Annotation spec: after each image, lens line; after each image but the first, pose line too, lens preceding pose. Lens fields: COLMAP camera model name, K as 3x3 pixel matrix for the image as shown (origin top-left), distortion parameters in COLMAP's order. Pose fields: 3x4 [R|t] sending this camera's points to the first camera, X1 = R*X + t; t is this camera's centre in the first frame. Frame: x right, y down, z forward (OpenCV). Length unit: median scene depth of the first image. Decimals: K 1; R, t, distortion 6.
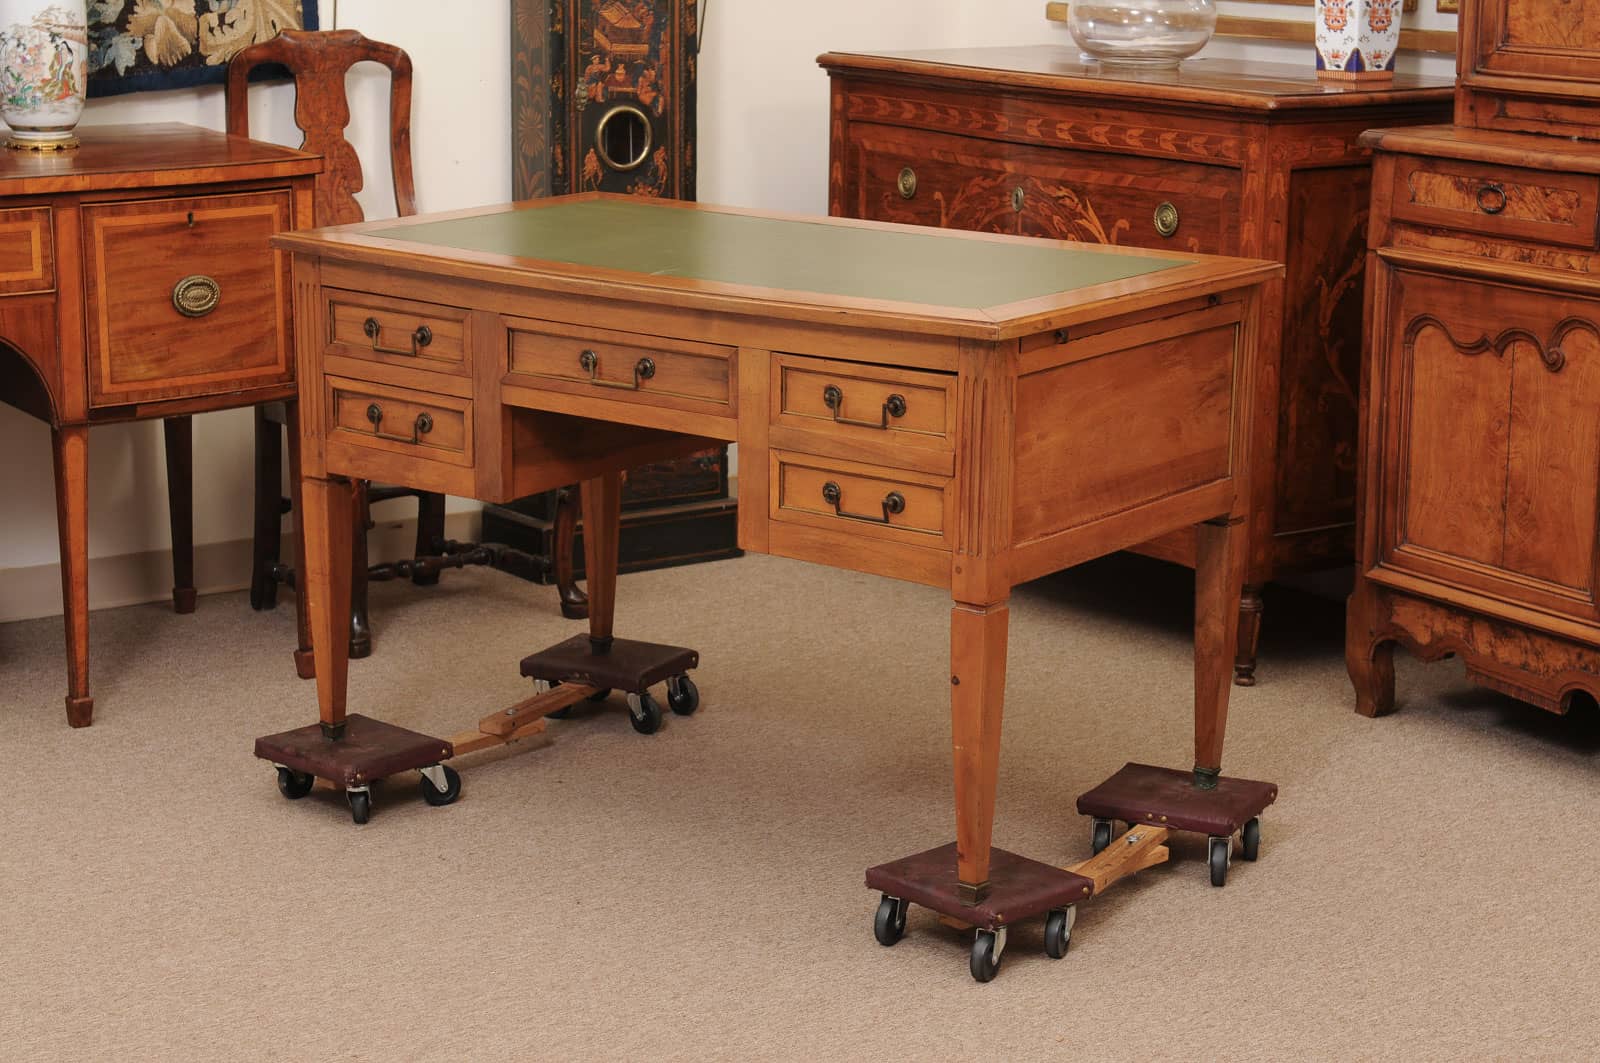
lens RADIAL K [[3077.3, 0, 800.0], [0, 3077.3, 531.5], [0, 0, 1]] dist [0.088583, 0.167112]
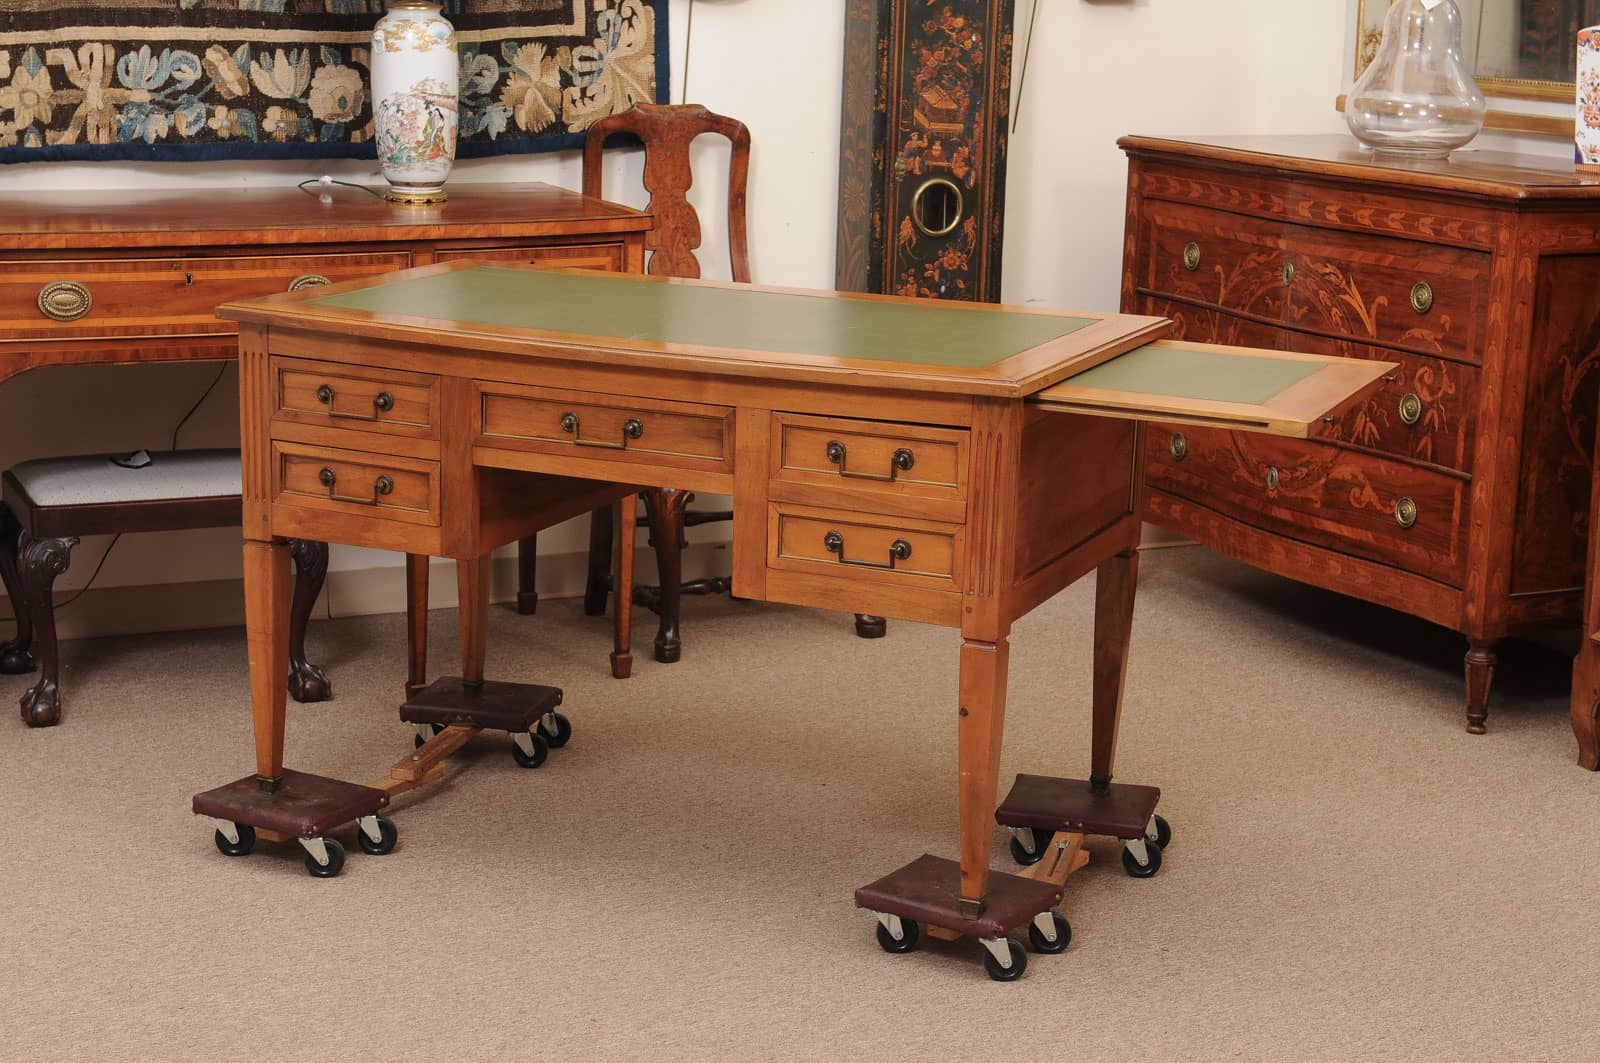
lens RADIAL K [[2739.7, 0, 800.0], [0, 2739.7, 531.5], [0, 0, 1]] dist [0.059301, 0.104803]
pose [[0.989412, 0.047947, -0.136988, 0.039181], [-0.049315, 0.998761, -0.006608, -0.002356], [0.136502, 0.013294, 0.990551, 0.018628]]
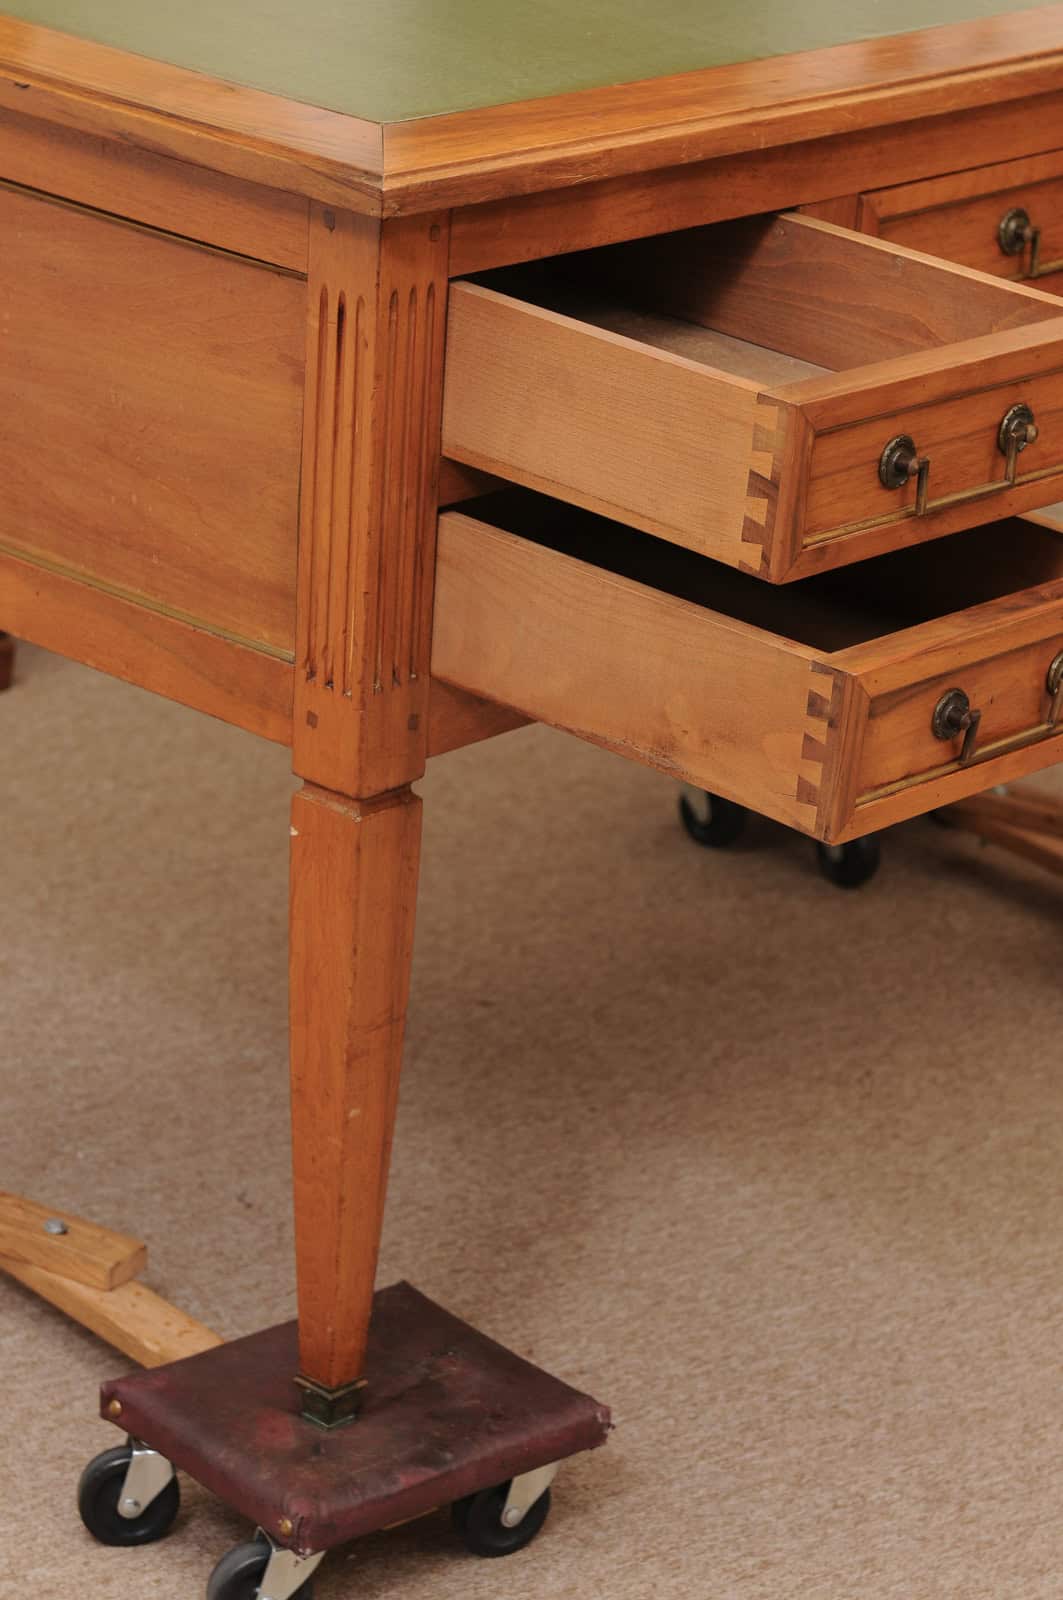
lens RADIAL K [[4635.2, 0, 531.9], [0, 4635.2, 755.6], [0, 0, 1]] dist [0.090019, 0.484870]
pose [[0.997185, 0.063393, -0.040033, -0.038572], [-0.057003, 0.987873, 0.144424, -0.057580], [0.048703, -0.141735, 0.988706, 0.243421]]
